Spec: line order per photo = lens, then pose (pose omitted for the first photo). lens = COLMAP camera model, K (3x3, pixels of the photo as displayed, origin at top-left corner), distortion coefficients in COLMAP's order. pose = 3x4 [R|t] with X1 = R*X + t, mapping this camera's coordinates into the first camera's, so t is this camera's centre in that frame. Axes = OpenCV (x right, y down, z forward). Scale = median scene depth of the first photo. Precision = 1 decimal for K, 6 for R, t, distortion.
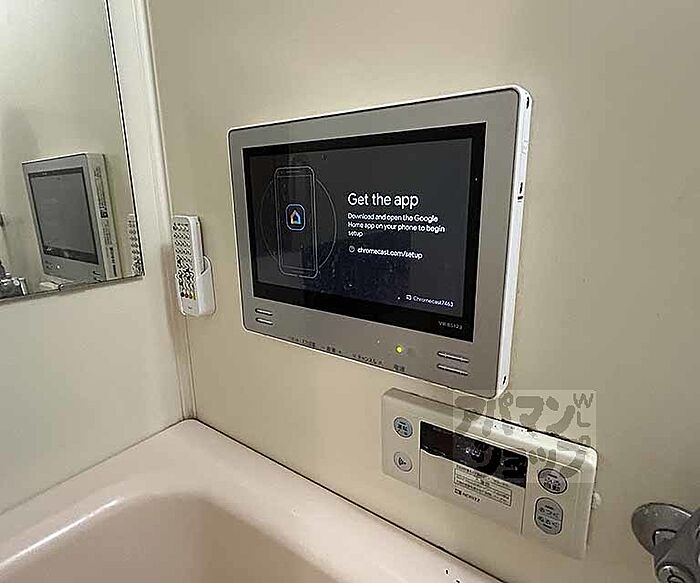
lens RADIAL K [[386.1, 0, 350.0], [0, 386.1, 291.5], [0, 0, 1]] dist [0.000373, -0.000265]
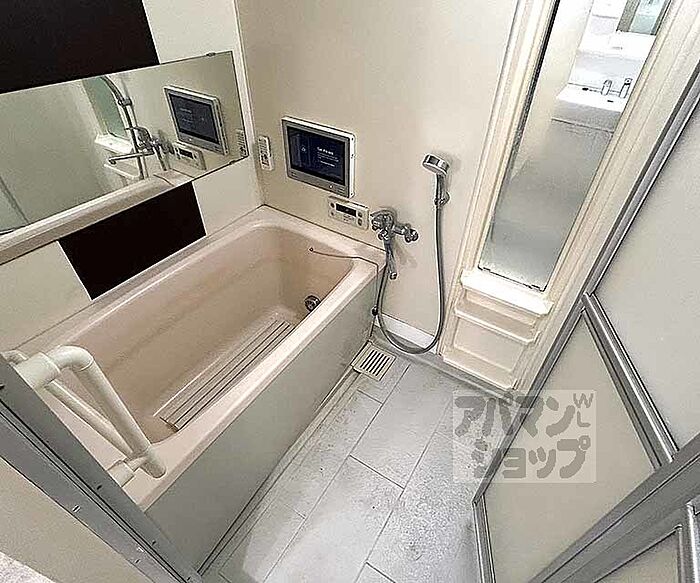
lens RADIAL K [[386.1, 0, 350.0], [0, 386.1, 291.5], [0, 0, 1]] dist [0.000373, -0.000265]
pose [[0.999898, -0.006409, 0.012762, 0.264778], [-0.000418, 0.880132, 0.474729, -0.815708], [-0.014275, -0.474686, 0.880039, -3.137582]]
